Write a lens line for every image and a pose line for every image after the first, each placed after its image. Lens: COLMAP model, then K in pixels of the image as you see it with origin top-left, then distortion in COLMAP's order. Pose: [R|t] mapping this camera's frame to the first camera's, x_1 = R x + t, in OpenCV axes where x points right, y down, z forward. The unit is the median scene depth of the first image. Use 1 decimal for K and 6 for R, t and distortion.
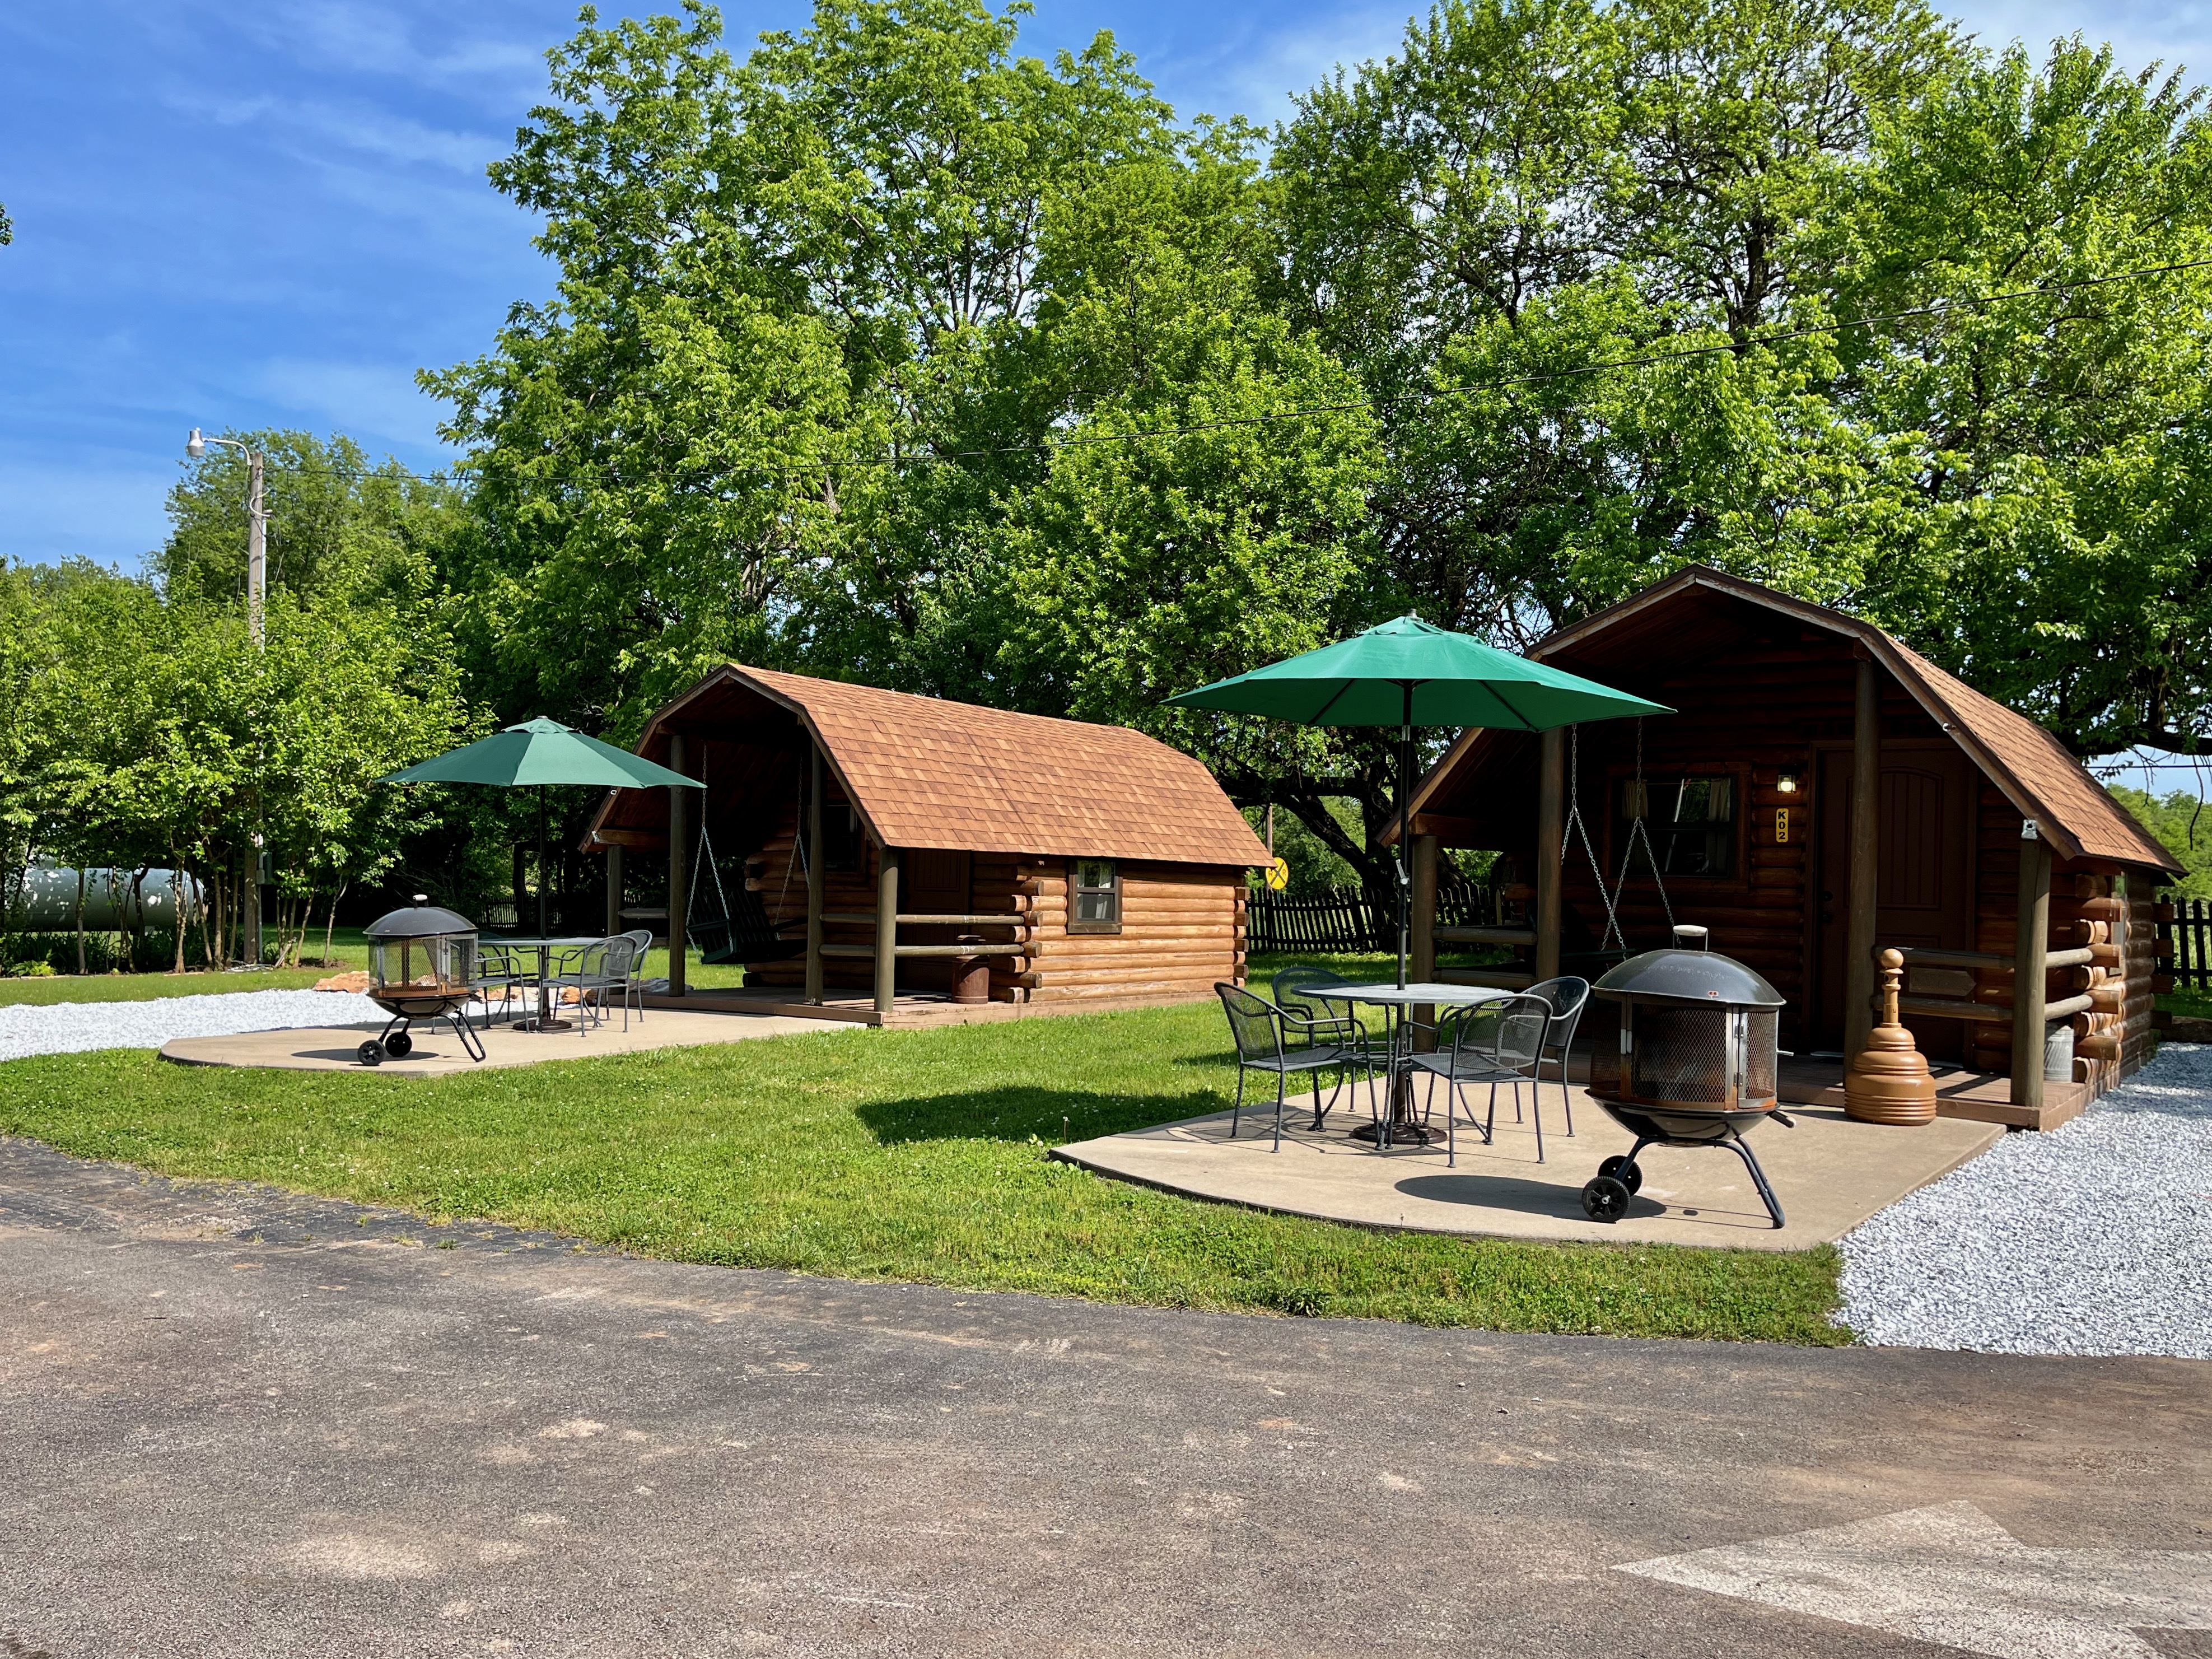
lens RADIAL K [[1714.3, 0, 1106.0], [0, 1714.3, 829.5], [0, 0, 1]] dist [0.009386, 0.000736]
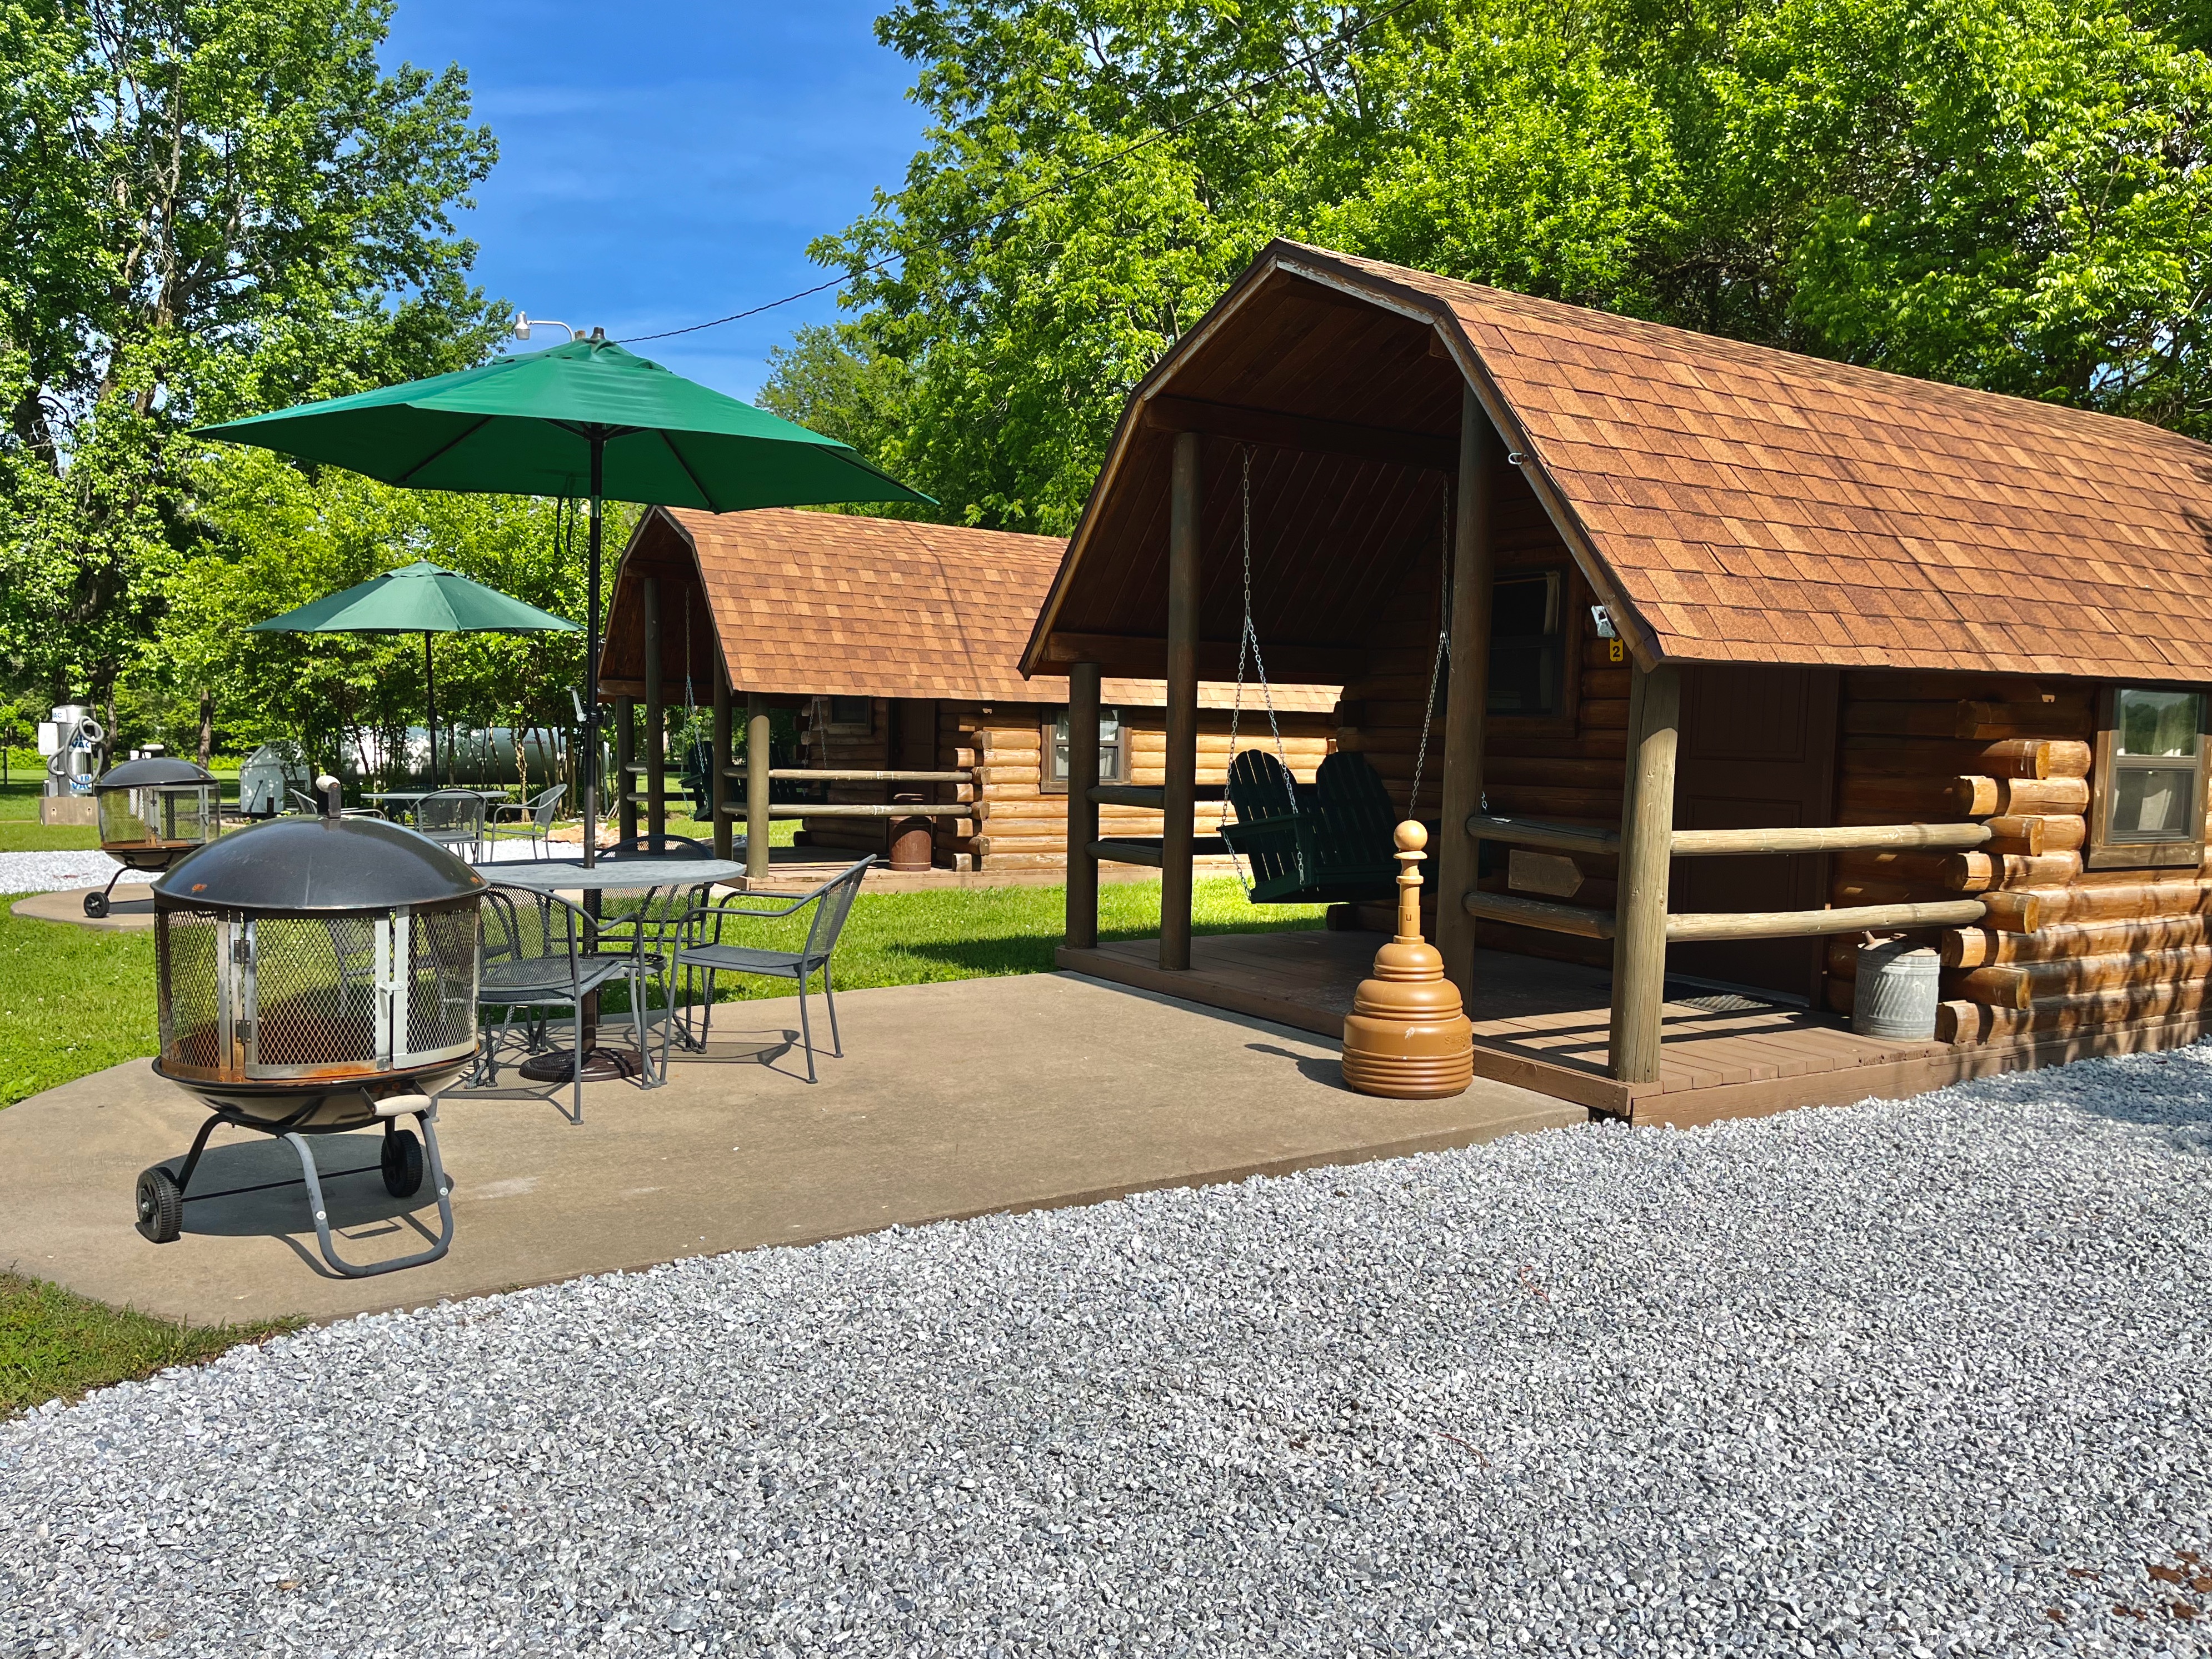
lens RADIAL K [[1714.1, 0, 1106.0], [0, 1714.1, 829.5], [0, 0, 1]] dist [0.009386, 0.000736]
pose [[0.929201, 0.014032, -0.369308, 0.342501], [0.015886, 0.996839, 0.077846, 0.013154], [0.369232, -0.078202, 0.926041, 0.220826]]
